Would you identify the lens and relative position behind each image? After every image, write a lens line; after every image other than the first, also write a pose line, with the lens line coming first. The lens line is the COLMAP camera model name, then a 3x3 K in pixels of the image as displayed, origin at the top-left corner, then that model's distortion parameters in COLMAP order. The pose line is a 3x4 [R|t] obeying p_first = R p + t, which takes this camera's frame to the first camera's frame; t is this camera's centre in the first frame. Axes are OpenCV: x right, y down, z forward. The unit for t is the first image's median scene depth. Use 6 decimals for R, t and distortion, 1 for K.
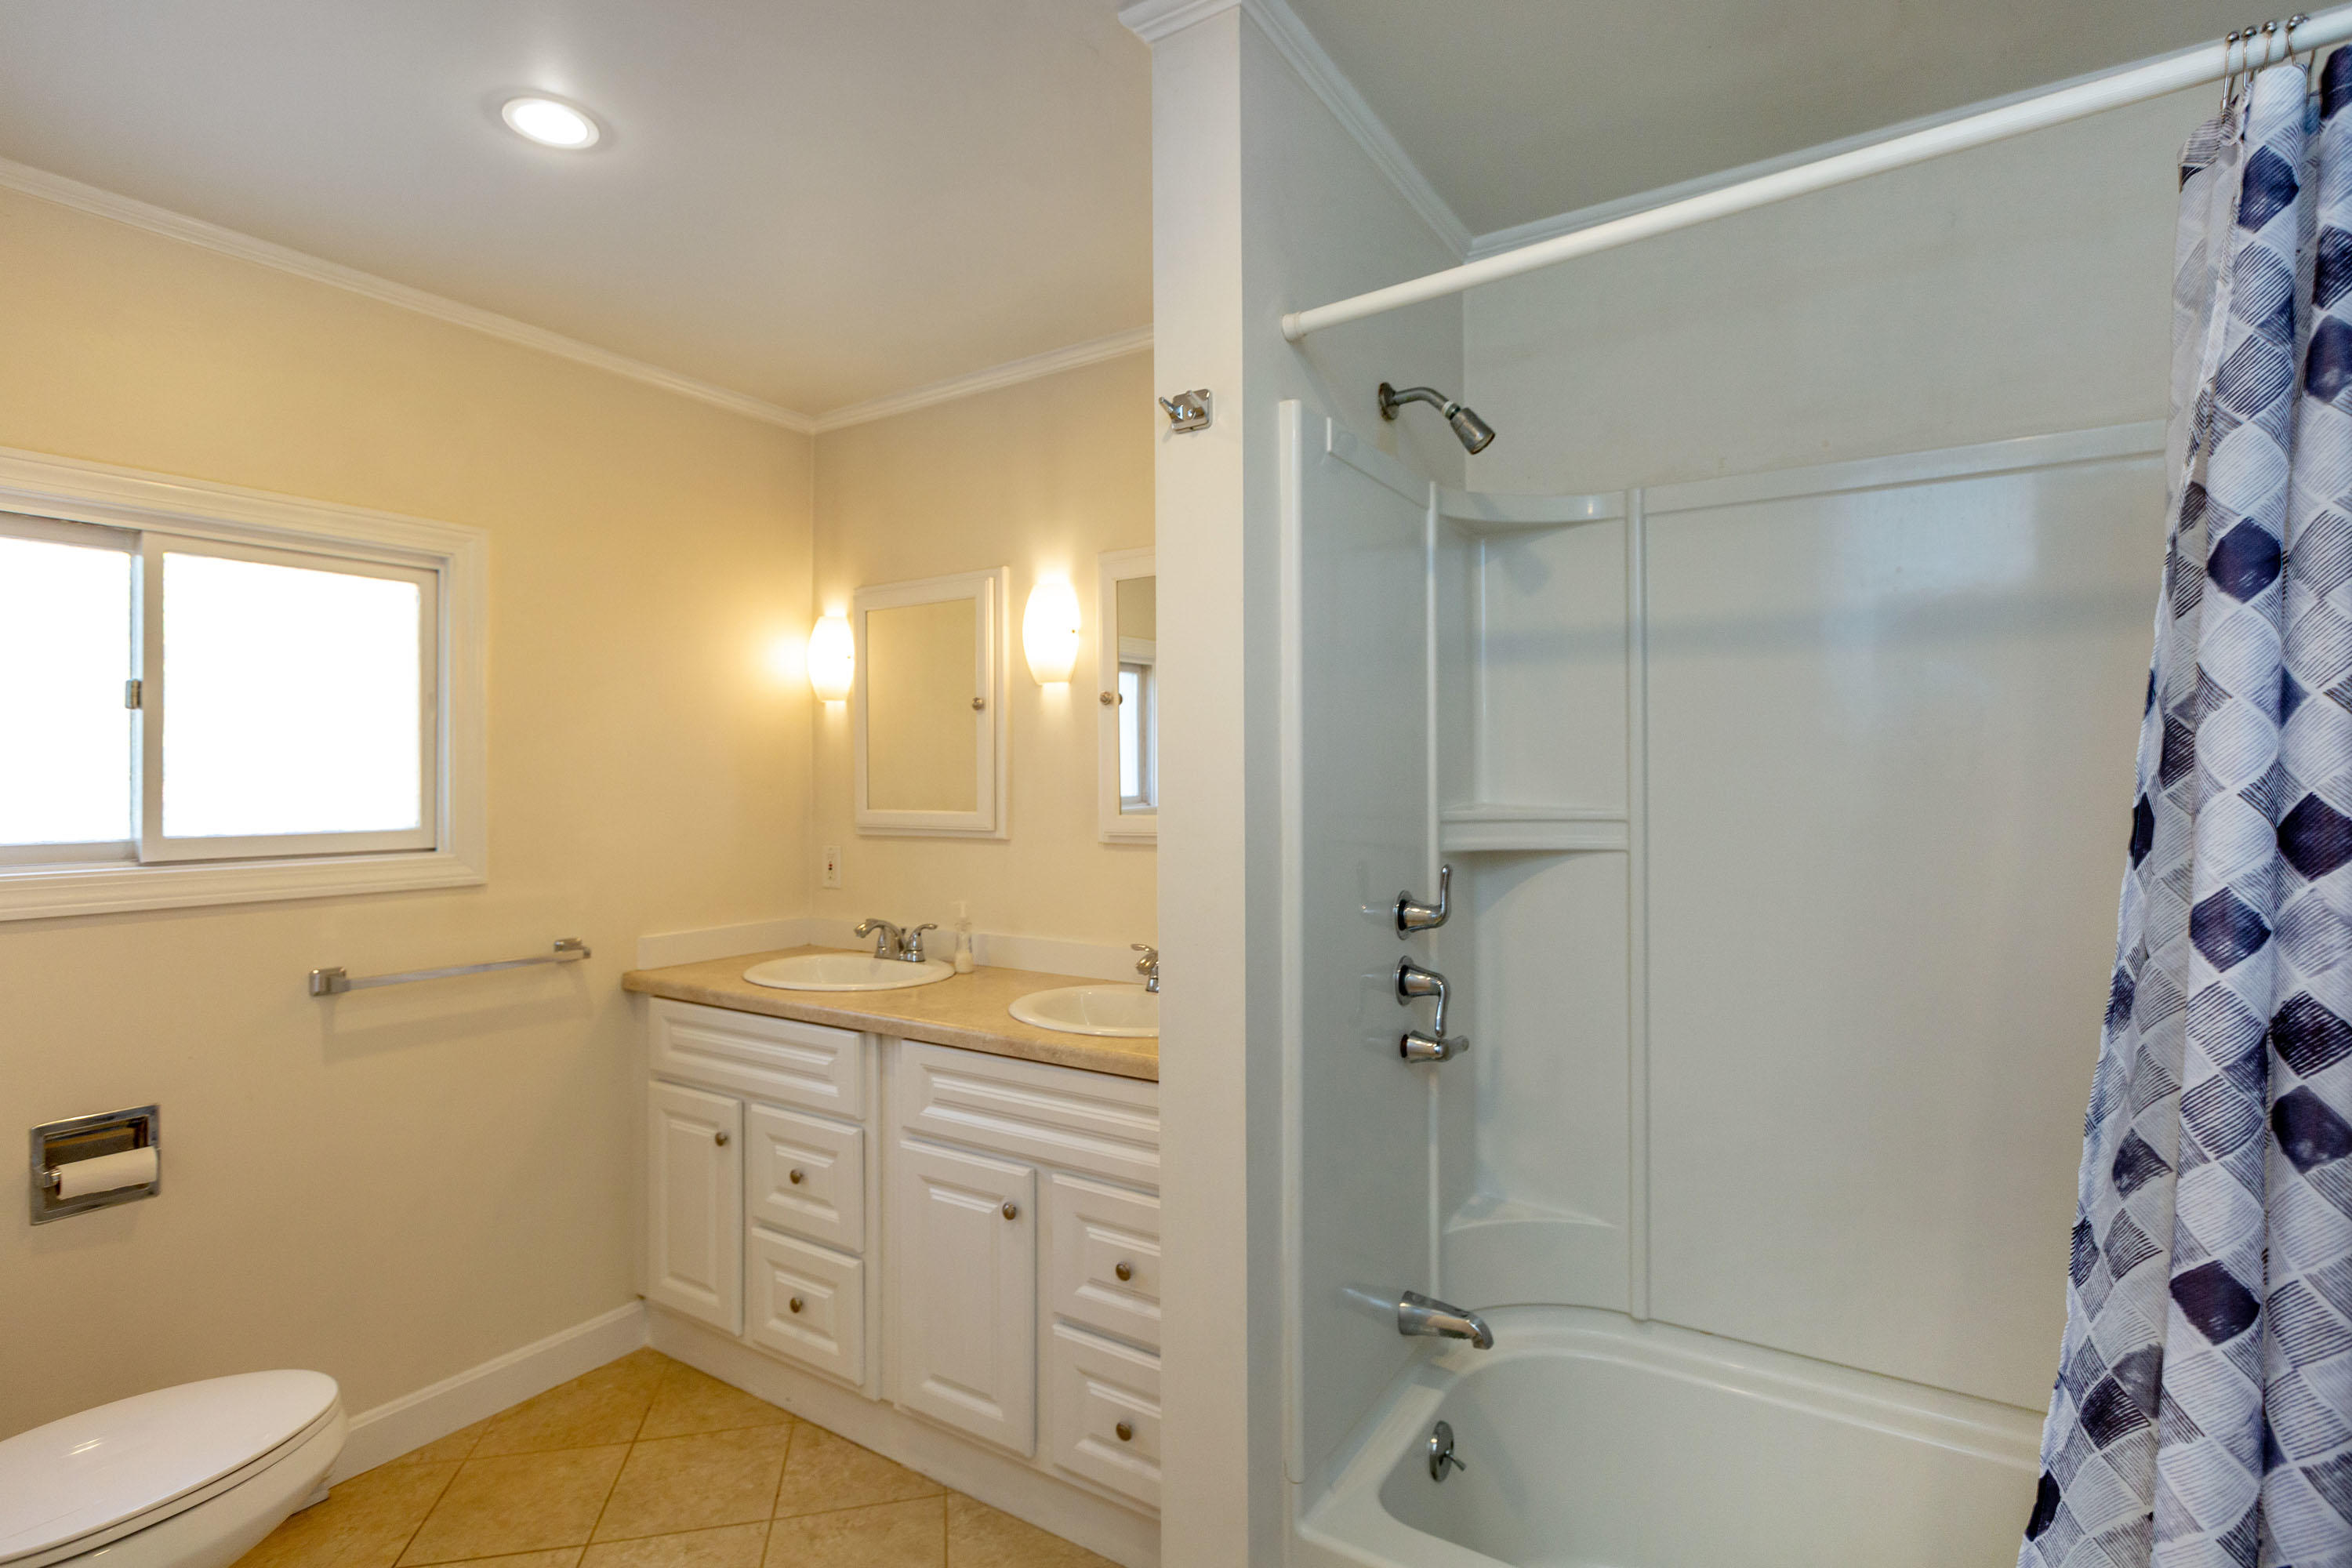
lens RADIAL K [[1087.8, 0, 1166.5], [0, 1087.8, 791.1], [0, 0, 1]] dist [-0.004261, -0.000216]
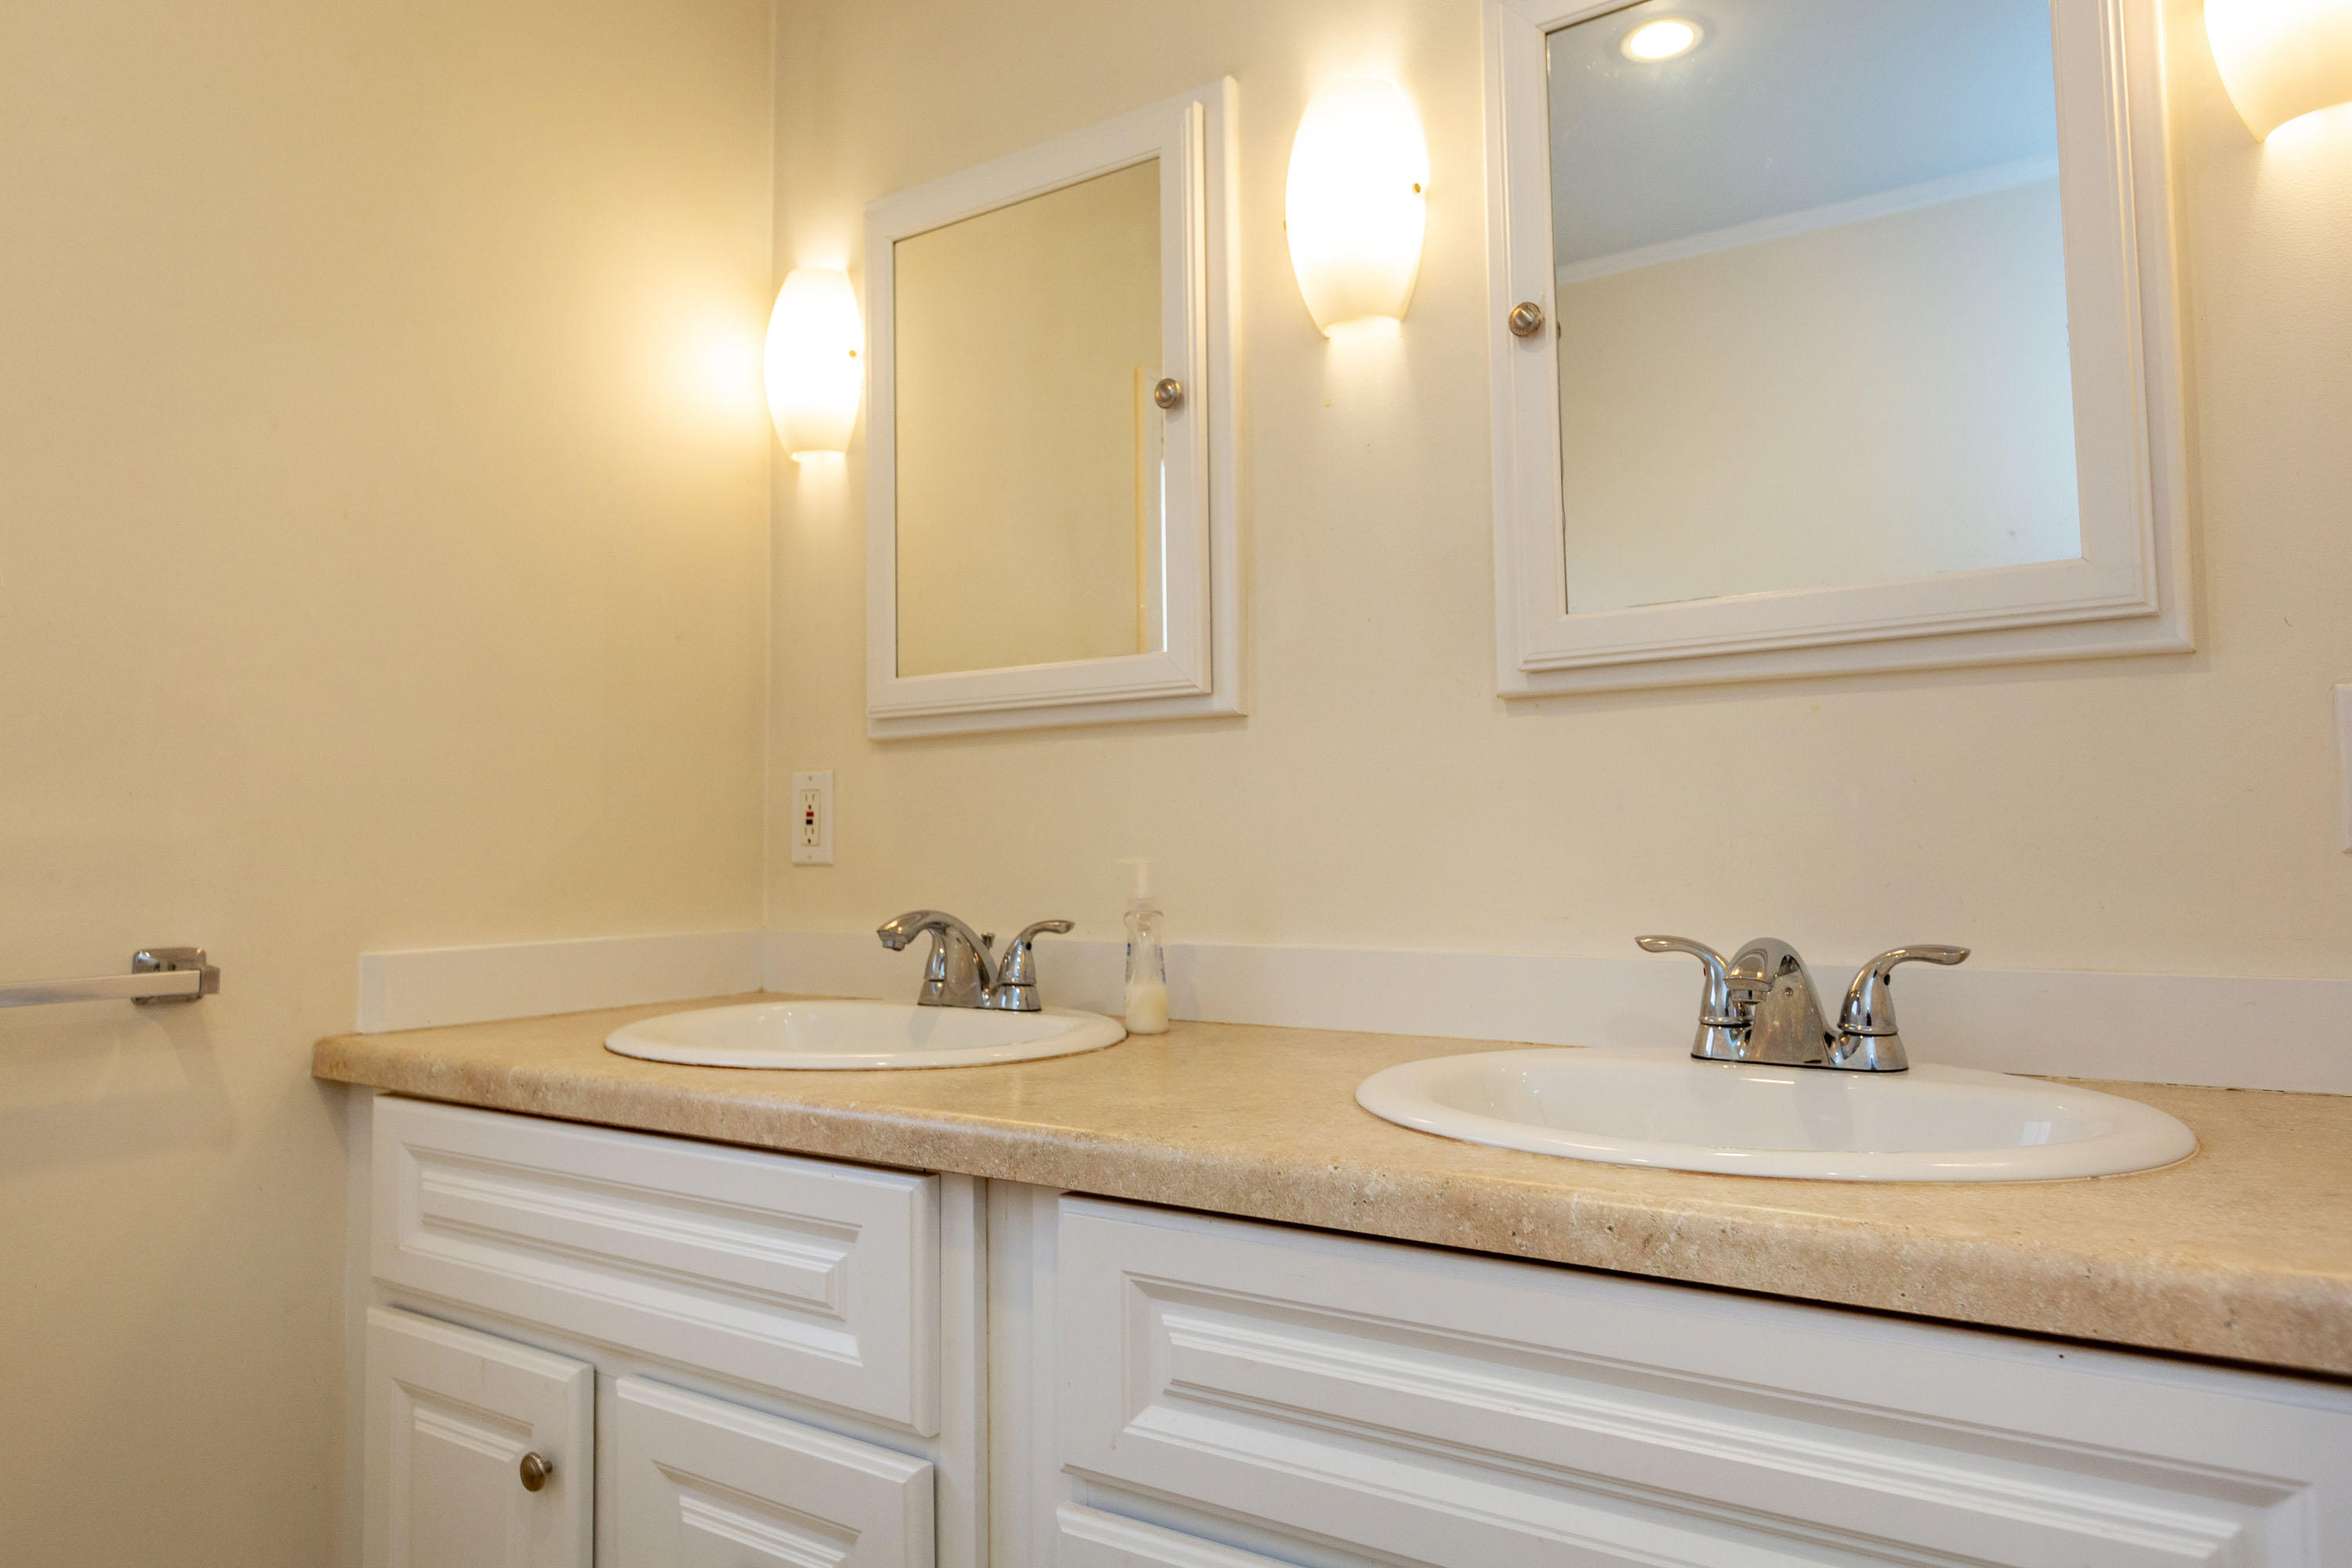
lens RADIAL K [[1484.4, 0, 1186.3], [0, 1484.4, 776.2], [0, 0, 1]] dist [0.002800, -0.007091]
pose [[0.999704, -0.010013, -0.022186, -0.160560], [0.008688, 0.998220, -0.059003, 0.105654], [0.022737, 0.058793, 0.998011, 0.448310]]
